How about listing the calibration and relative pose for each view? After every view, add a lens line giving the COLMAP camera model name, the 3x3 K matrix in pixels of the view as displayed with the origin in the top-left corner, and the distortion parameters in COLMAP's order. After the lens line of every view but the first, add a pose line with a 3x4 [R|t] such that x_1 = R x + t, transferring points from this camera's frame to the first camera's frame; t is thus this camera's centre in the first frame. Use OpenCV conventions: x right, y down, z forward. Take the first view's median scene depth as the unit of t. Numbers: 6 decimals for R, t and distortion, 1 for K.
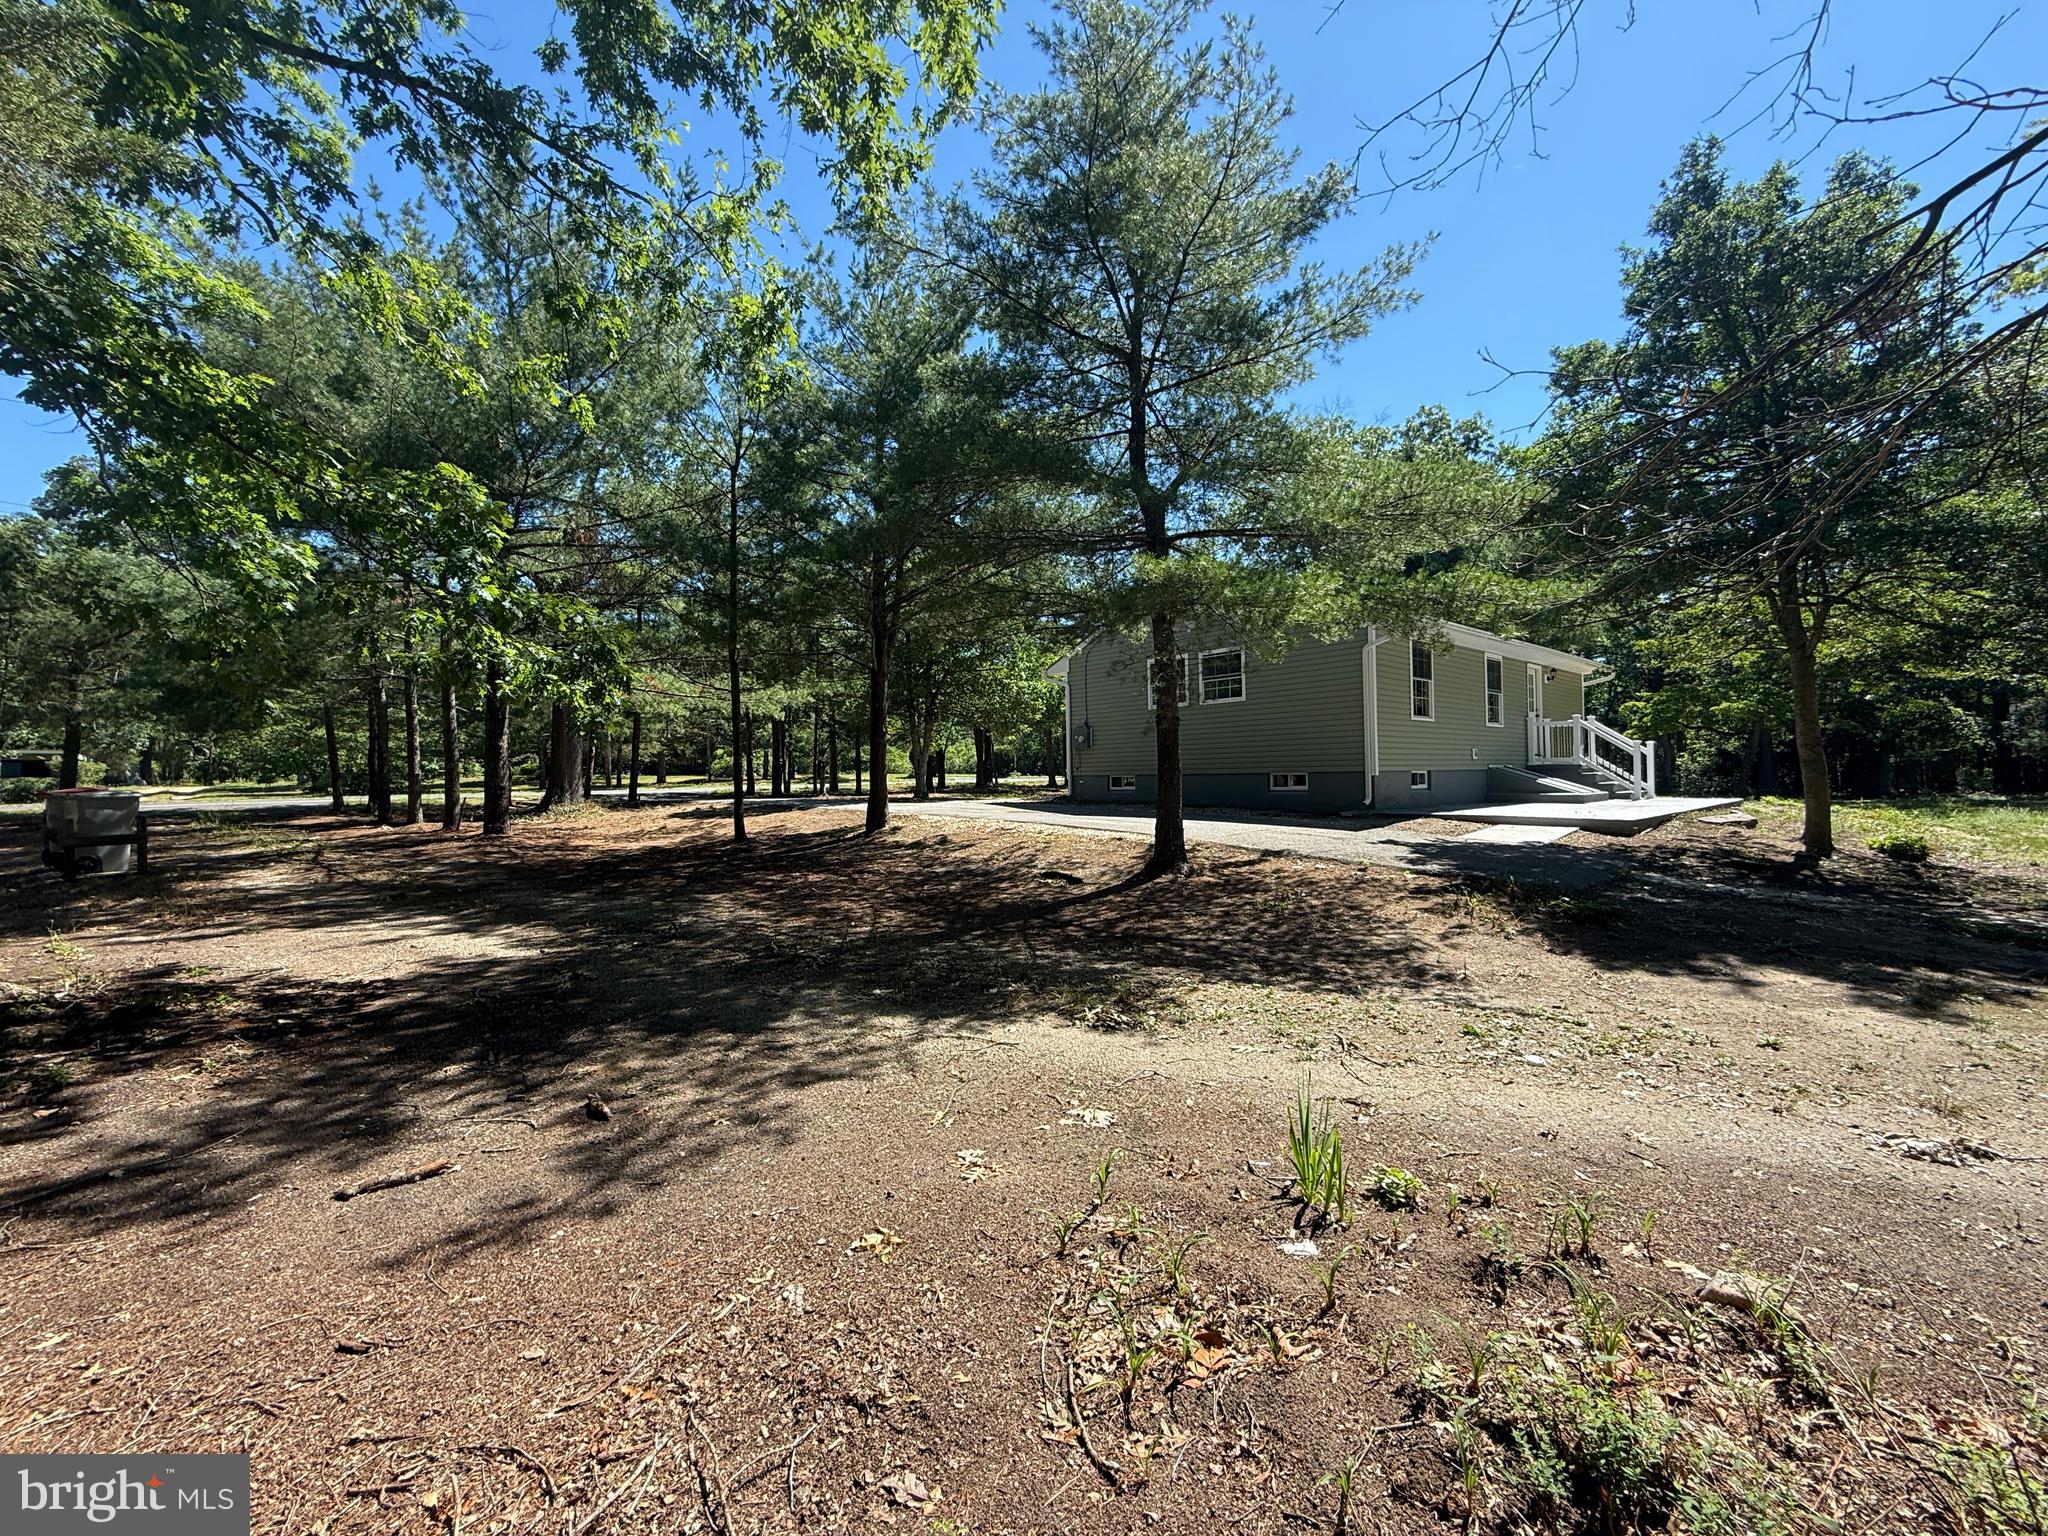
lens RADIAL K [[815.3, 0, 1017.8], [0, 815.3, 767.7], [0, 0, 1]] dist [-0.001748, 0.000369]
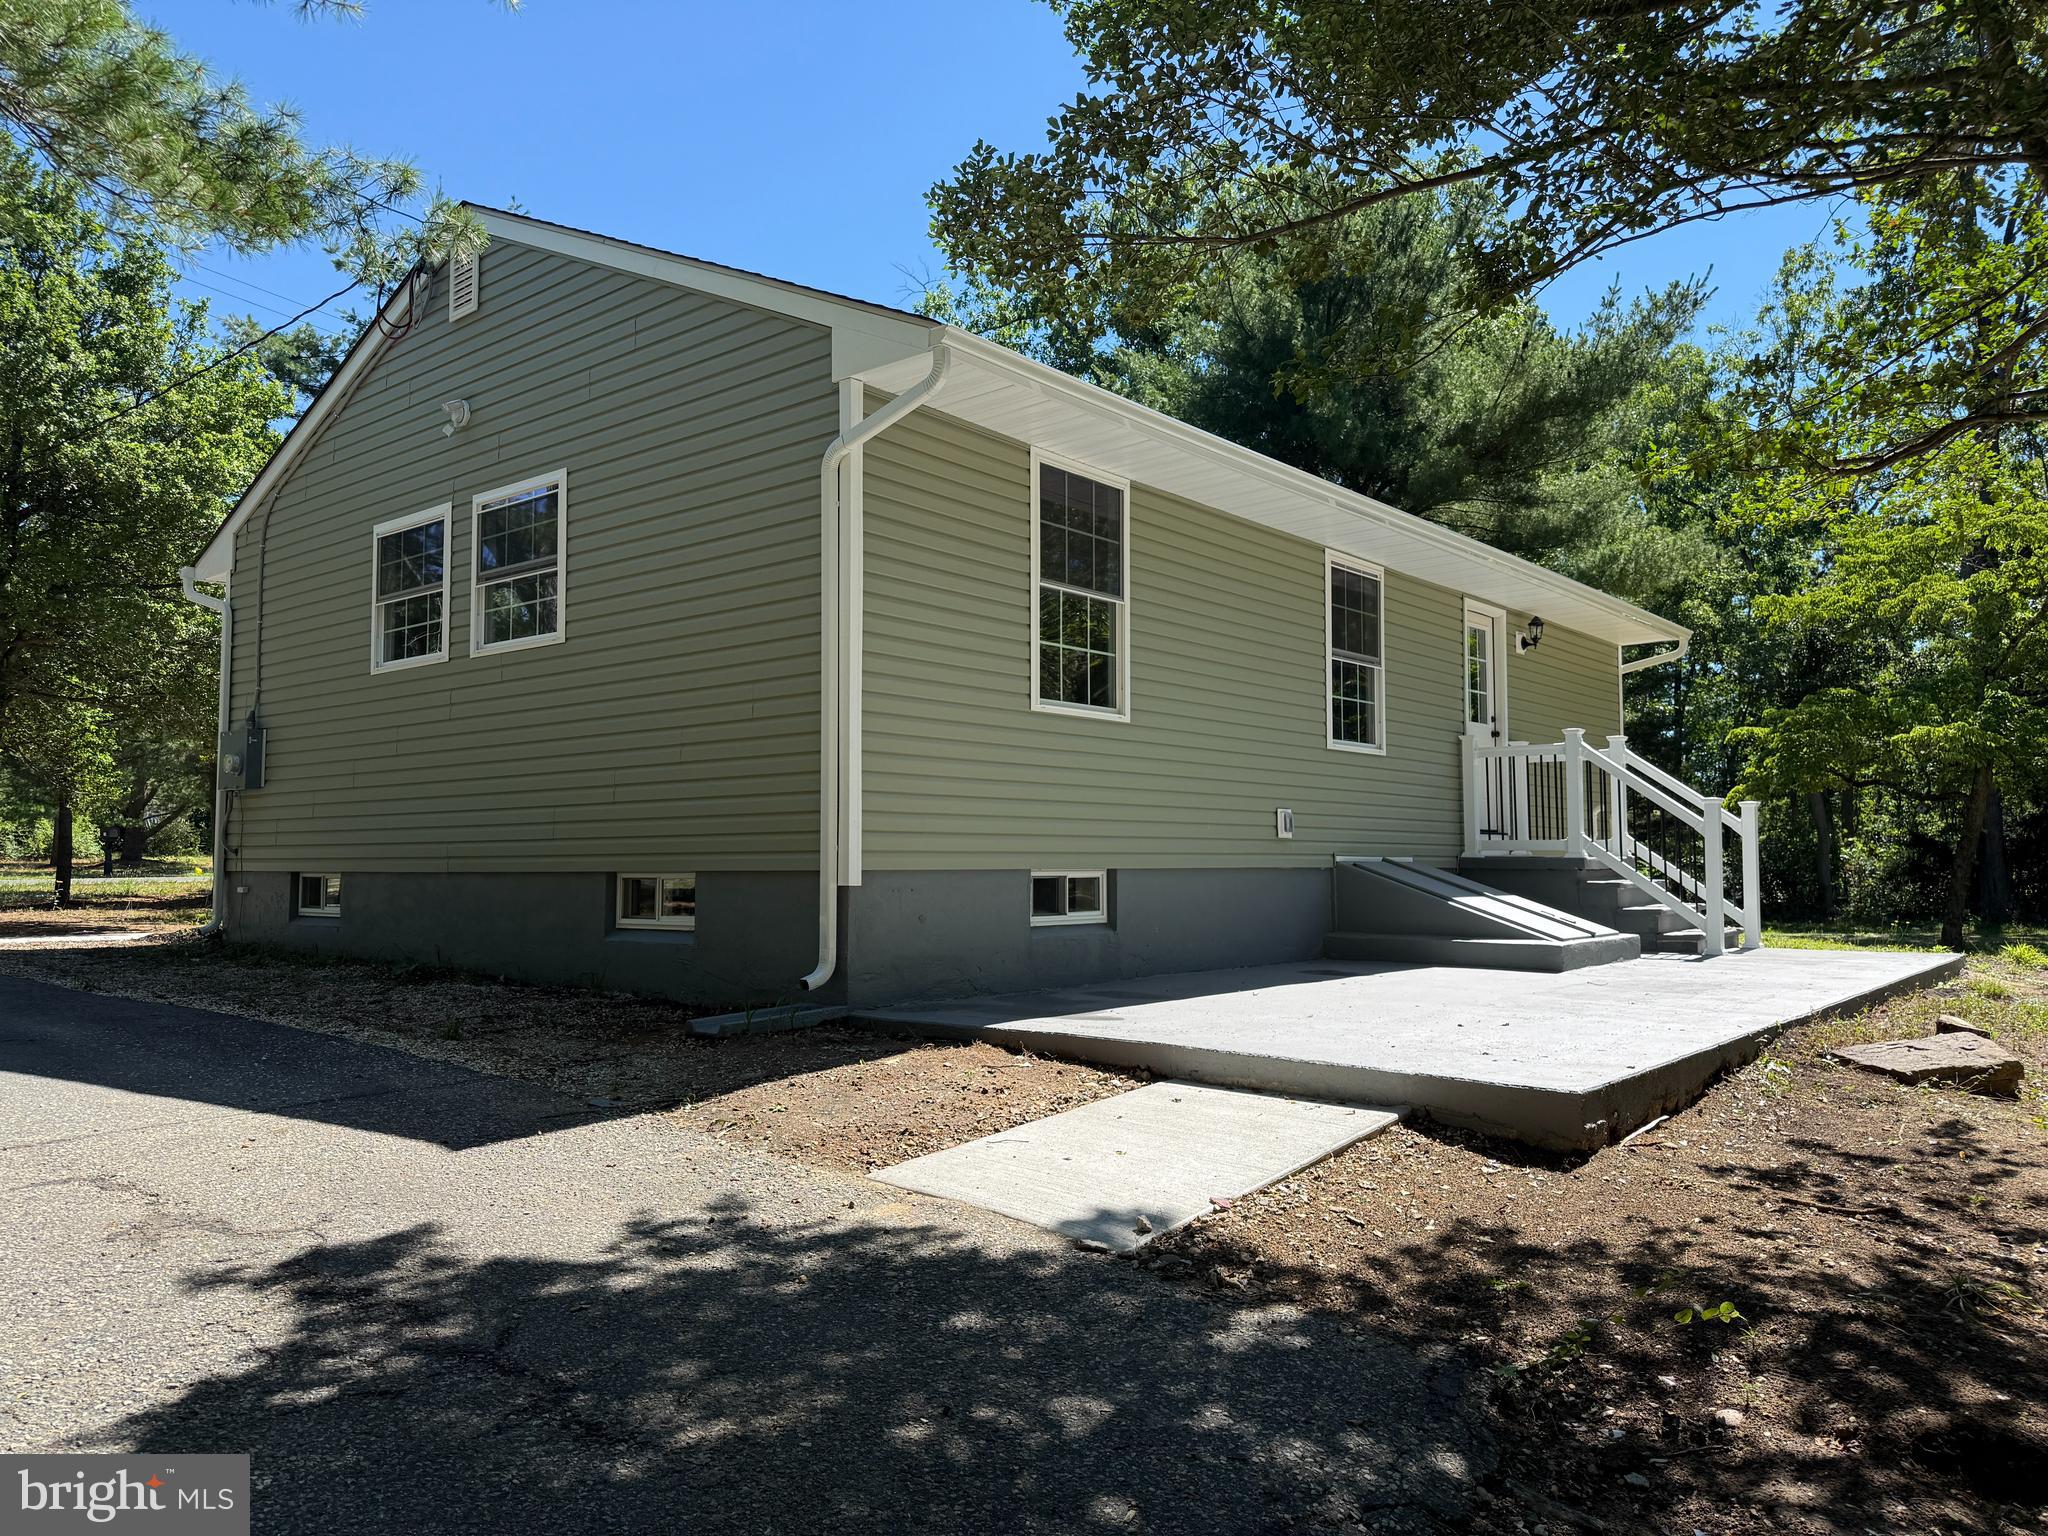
lens RADIAL K [[1435.8, 0, 1035.3], [0, 1435.8, 778.8], [0, 0, 1]] dist [0.032184, -0.038968]
pose [[0.986435, 0.022669, 0.162581, 0.339483], [-0.014646, 0.998623, -0.050380, -0.003654], [-0.163500, 0.047315, 0.985408, 0.388744]]
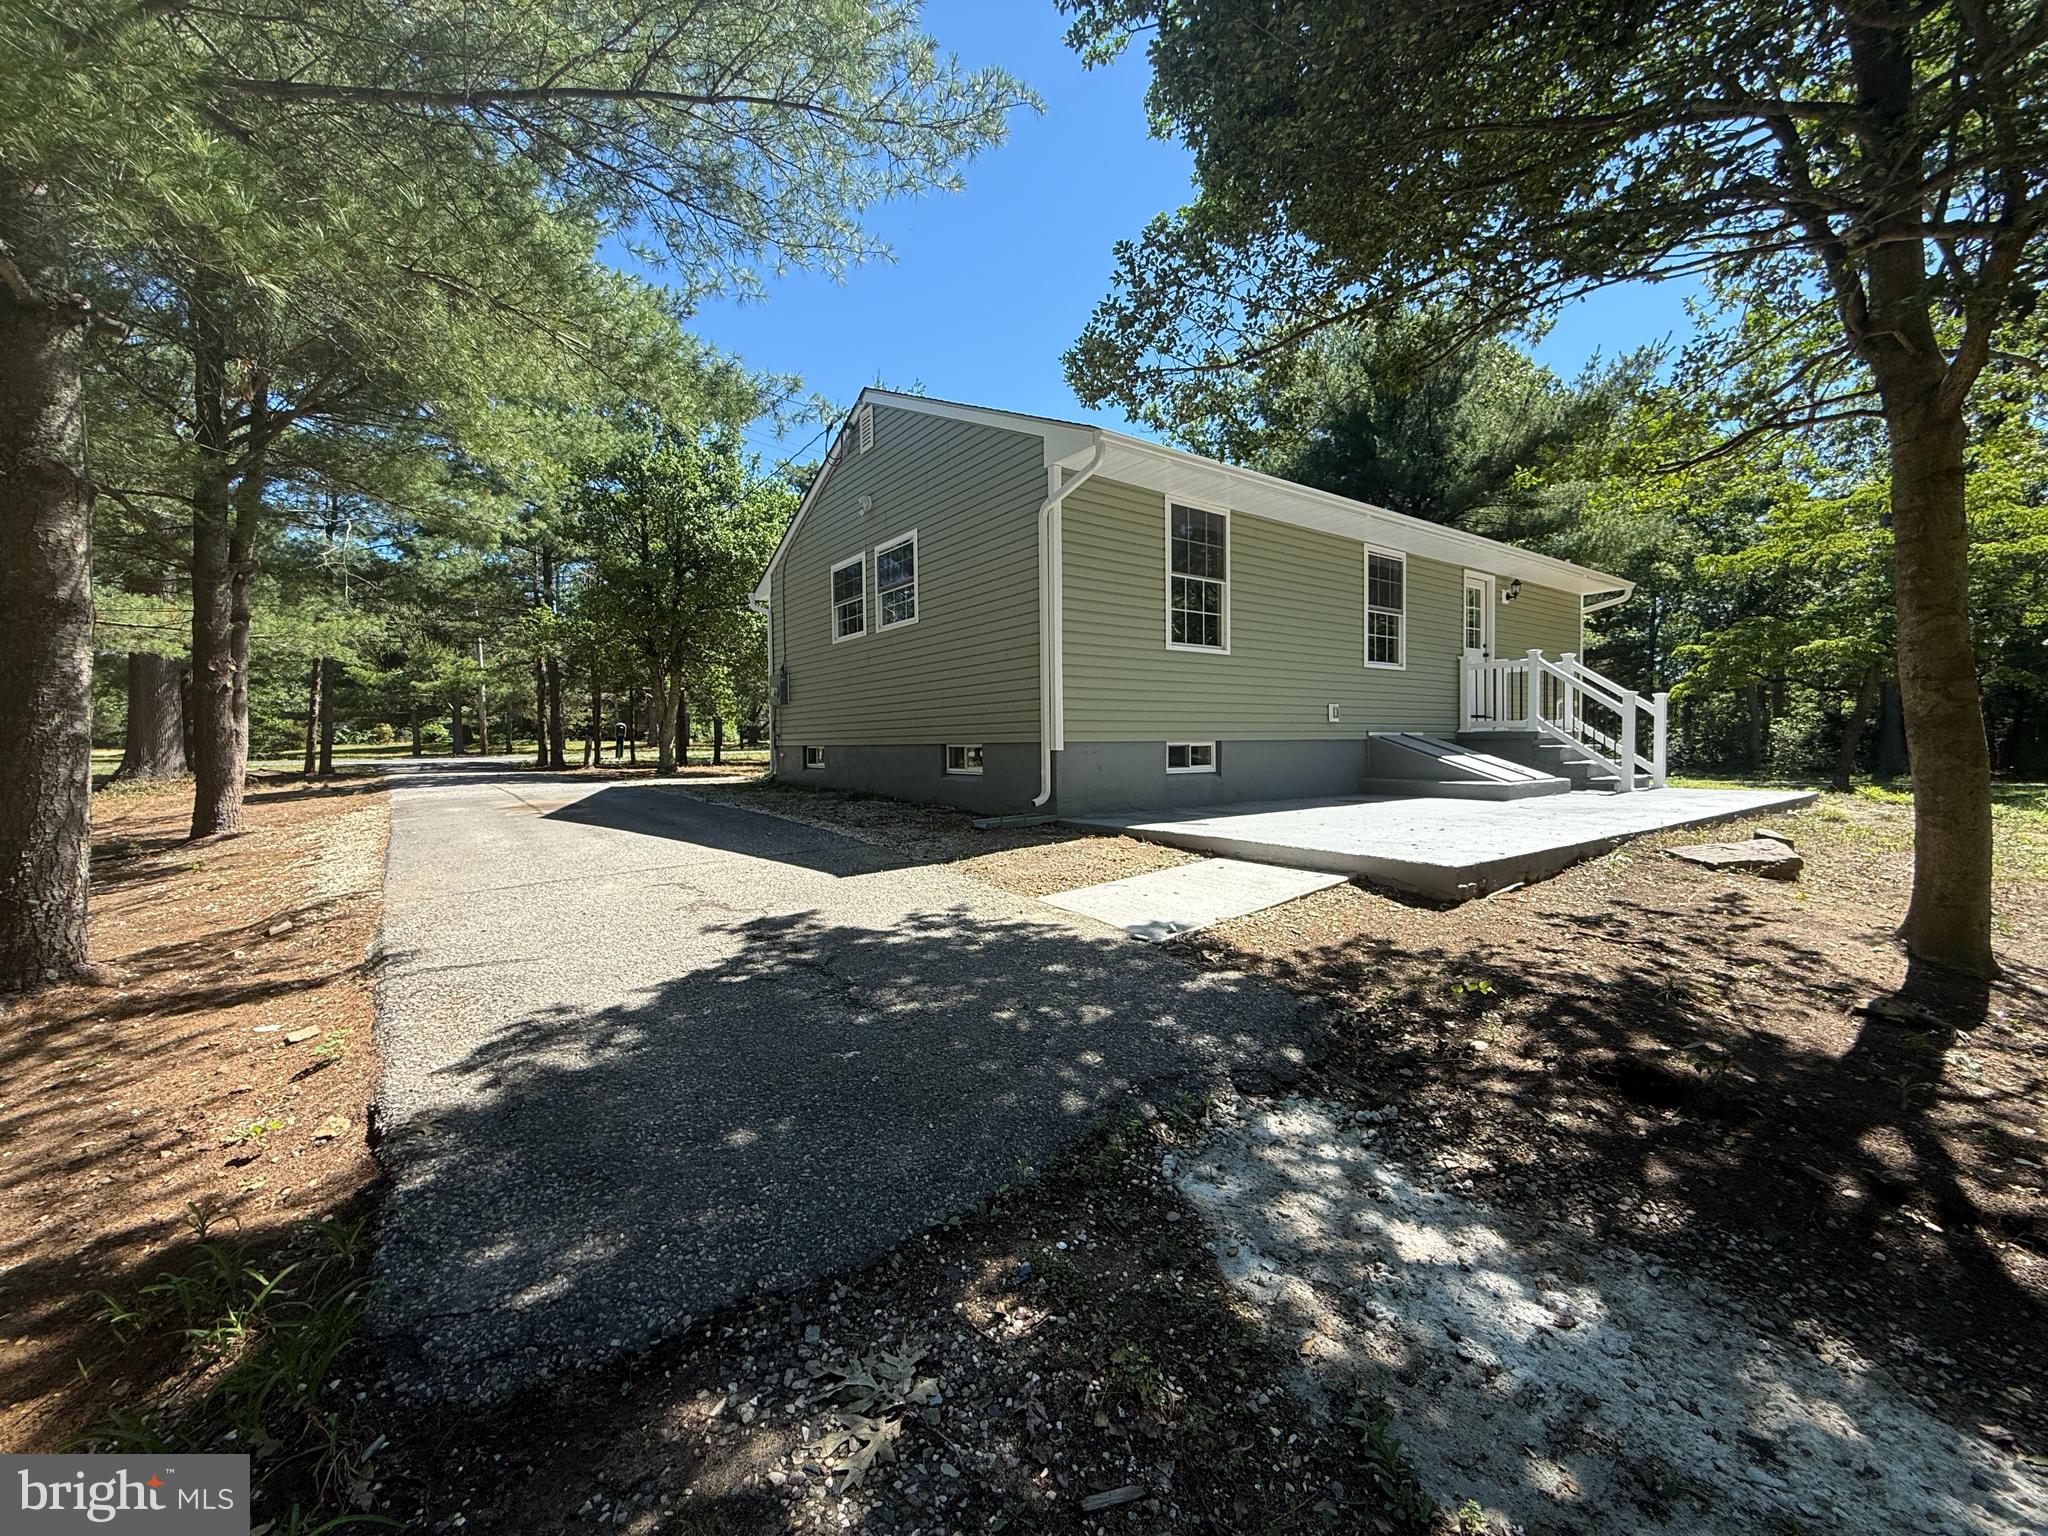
lens RADIAL K [[815.3, 0, 1022.2], [0, 815.3, 765.1], [0, 0, 1]] dist [-0.001748, 0.000369]
pose [[0.996578, 0.006771, -0.082382, 0.371645], [-0.003621, 0.999259, 0.038322, -0.001072], [0.082580, -0.037893, 0.995864, 0.376104]]
